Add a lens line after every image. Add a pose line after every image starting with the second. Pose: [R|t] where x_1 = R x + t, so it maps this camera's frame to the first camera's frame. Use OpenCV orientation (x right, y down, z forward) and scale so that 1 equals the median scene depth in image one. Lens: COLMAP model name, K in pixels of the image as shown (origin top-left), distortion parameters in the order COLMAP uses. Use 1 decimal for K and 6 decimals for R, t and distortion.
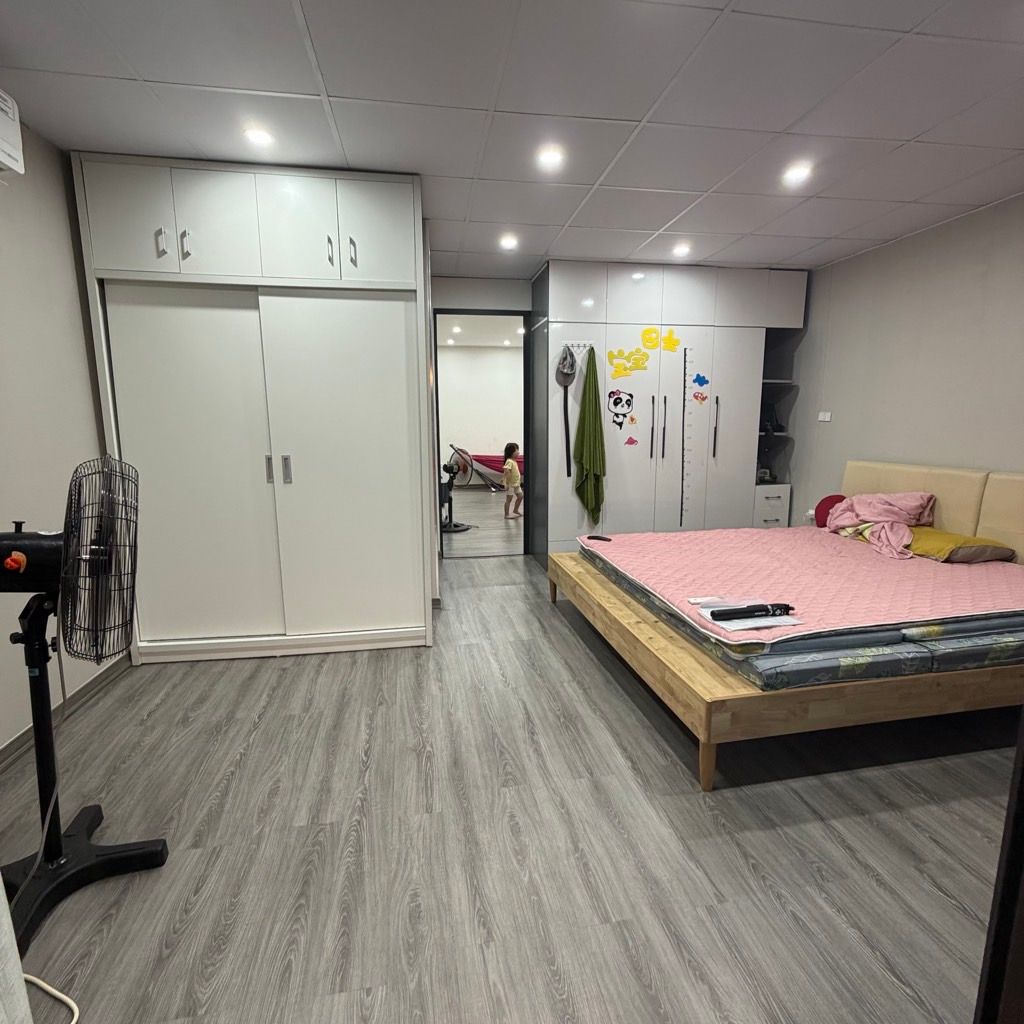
lens RADIAL K [[544.6, 0, 506.9], [0, 544.6, 509.2], [0, 0, 1]] dist [0.001775, -0.002069]
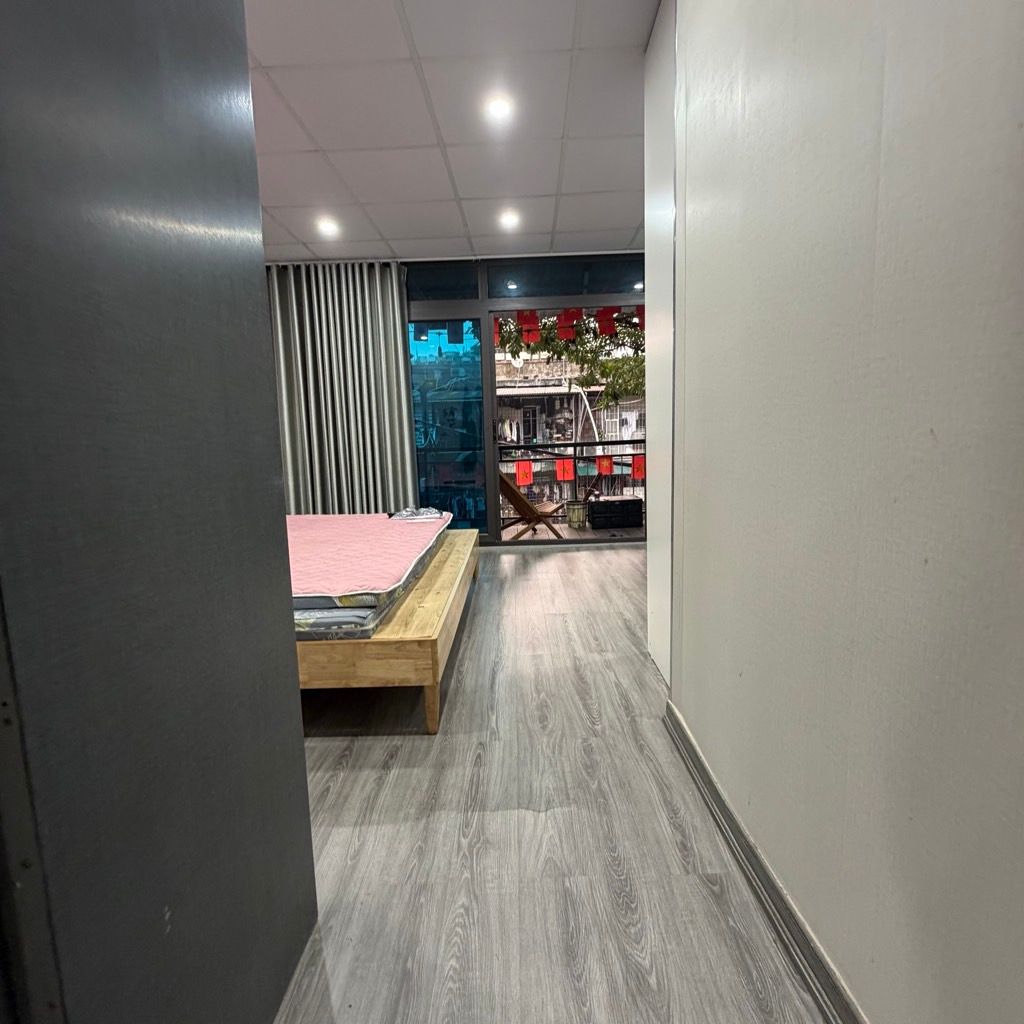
lens RADIAL K [[544.6, 0, 513.1], [0, 544.6, 511.5], [0, 0, 1]] dist [0.001775, -0.002069]
pose [[-0.982718, 0.012075, 0.184713, -0.124255], [0.065786, 0.955507, 0.287537, -0.247869], [-0.173023, 0.294720, -0.939789, 2.305410]]
